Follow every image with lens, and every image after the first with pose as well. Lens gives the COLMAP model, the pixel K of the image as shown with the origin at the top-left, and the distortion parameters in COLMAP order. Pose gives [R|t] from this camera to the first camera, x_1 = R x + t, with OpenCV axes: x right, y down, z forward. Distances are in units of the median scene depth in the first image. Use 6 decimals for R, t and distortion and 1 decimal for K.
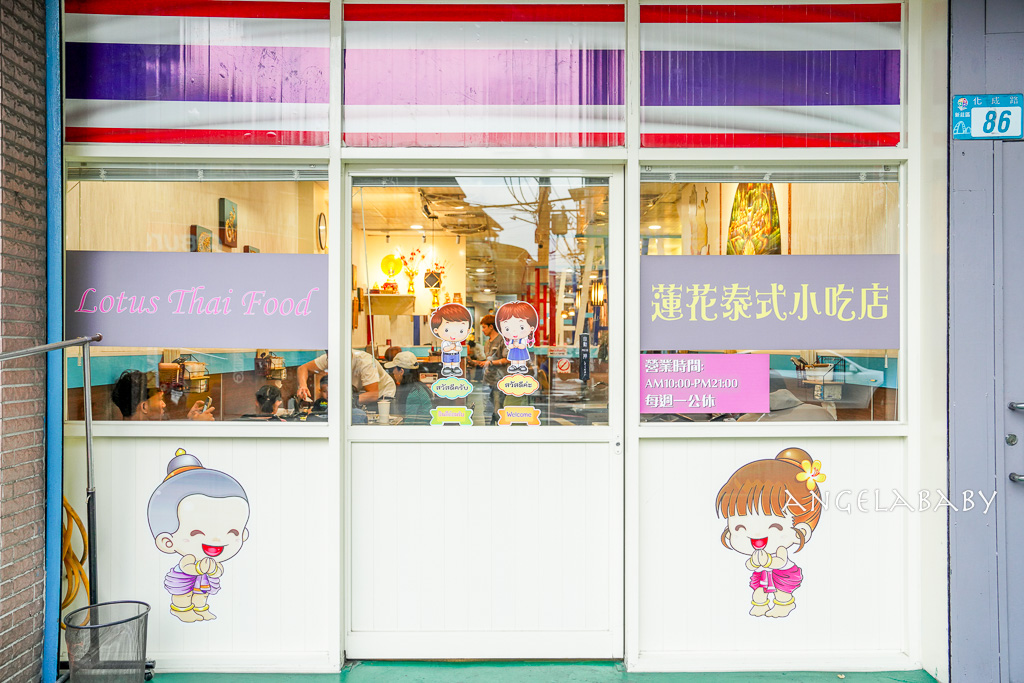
lens RADIAL K [[992.0, 0, 512.0], [0, 992.0, 341.5], [0, 0, 1]] dist [-0.050848, 0.226313]
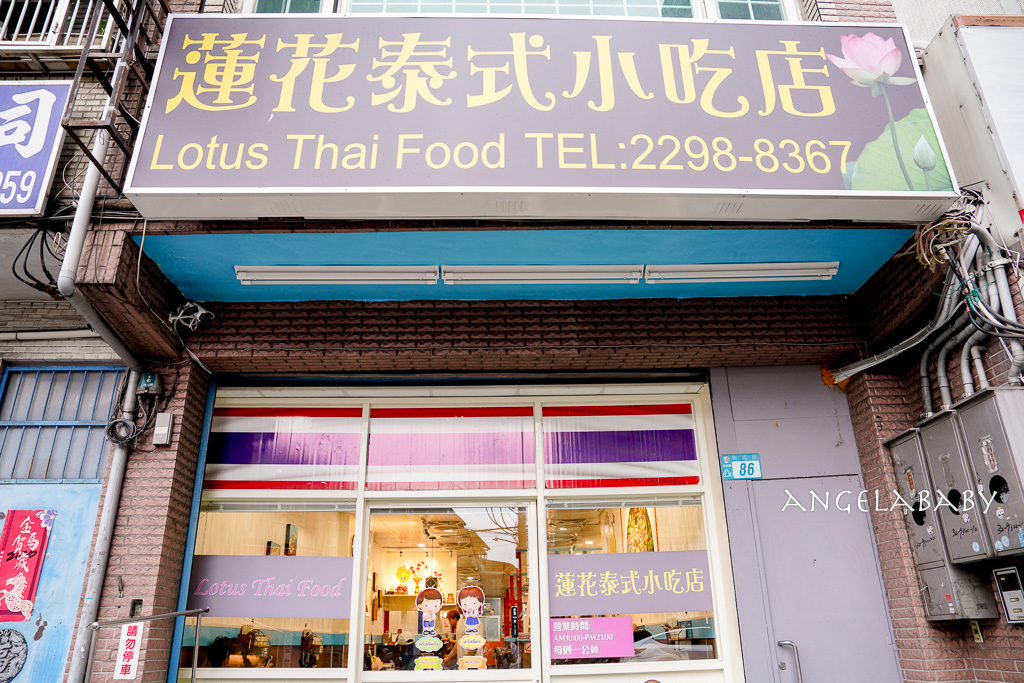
lens RADIAL K [[709.8, 0, 512.0], [0, 709.8, 341.5], [0, 0, 1]] dist [-0.086593, 0.005172]
pose [[0.999589, -0.012258, 0.025925, 0.046169], [0.021346, 0.921756, -0.387182, 0.035264], [-0.019150, 0.387576, 0.921639, -0.188549]]
